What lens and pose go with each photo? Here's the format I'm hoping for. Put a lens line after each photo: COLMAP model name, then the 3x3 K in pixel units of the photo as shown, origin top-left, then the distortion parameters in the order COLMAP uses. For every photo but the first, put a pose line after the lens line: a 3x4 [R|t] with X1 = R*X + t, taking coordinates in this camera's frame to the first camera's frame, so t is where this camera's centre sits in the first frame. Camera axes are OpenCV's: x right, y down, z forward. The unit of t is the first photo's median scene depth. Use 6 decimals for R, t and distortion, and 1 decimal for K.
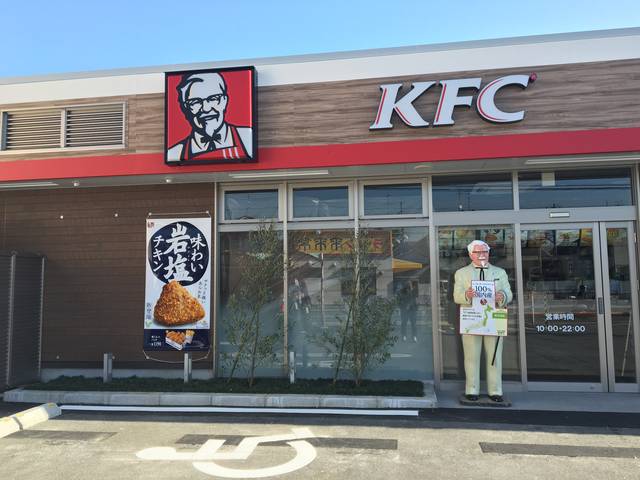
lens RADIAL K [[537.7, 0, 322.9], [0, 537.7, 238.9], [0, 0, 1]] dist [0.097119, -0.137152]
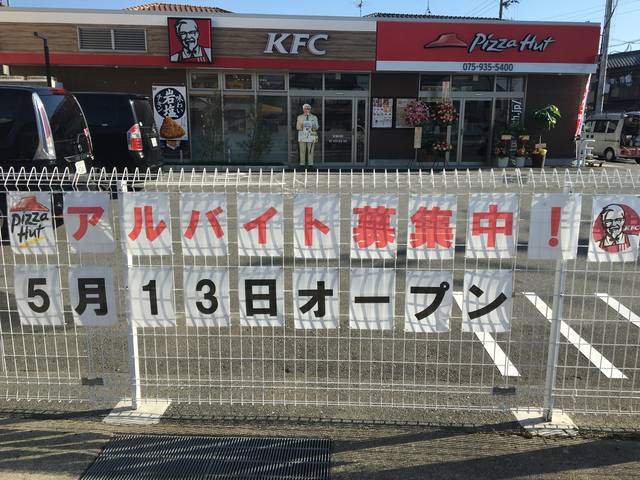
lens RADIAL K [[537.7, 0, 322.9], [0, 537.7, 238.9], [0, 0, 1]] dist [0.097119, -0.137152]
pose [[0.966228, -0.033765, 0.255466, -0.279505], [-0.040109, 0.959590, 0.278529, -0.090997], [-0.254547, -0.279369, 0.925829, -1.406863]]
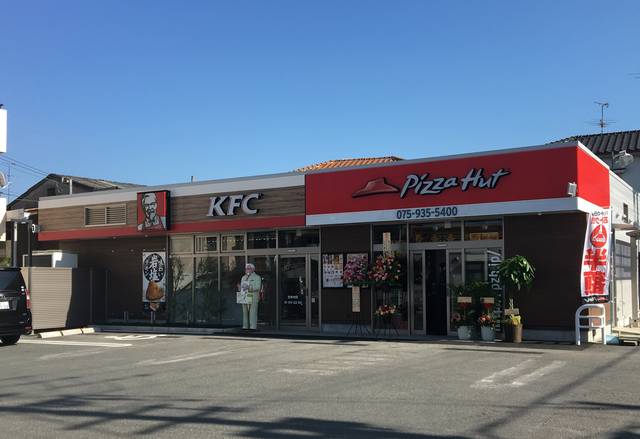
lens RADIAL K [[713.4, 0, 321.3], [0, 713.4, 264.1], [0, 0, 1]] dist [0.148834, -0.005003]
pose [[0.926062, -0.005474, -0.377332, 1.644943], [0.028534, 0.998048, 0.055551, -0.148469], [0.376292, -0.062211, 0.924410, -1.625191]]
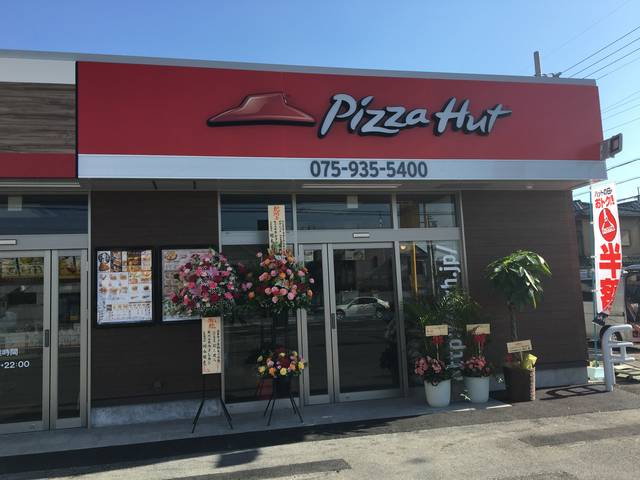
lens RADIAL K [[555.9, 0, 320.0], [0, 555.9, 240.0], [0, 0, 1]] dist [0.051646, -0.013294]
pose [[0.930185, 0.008527, 0.366992, 0.589217], [0.003622, 0.999468, -0.032404, -0.015001], [-0.367073, 0.031471, 0.929660, -0.092360]]
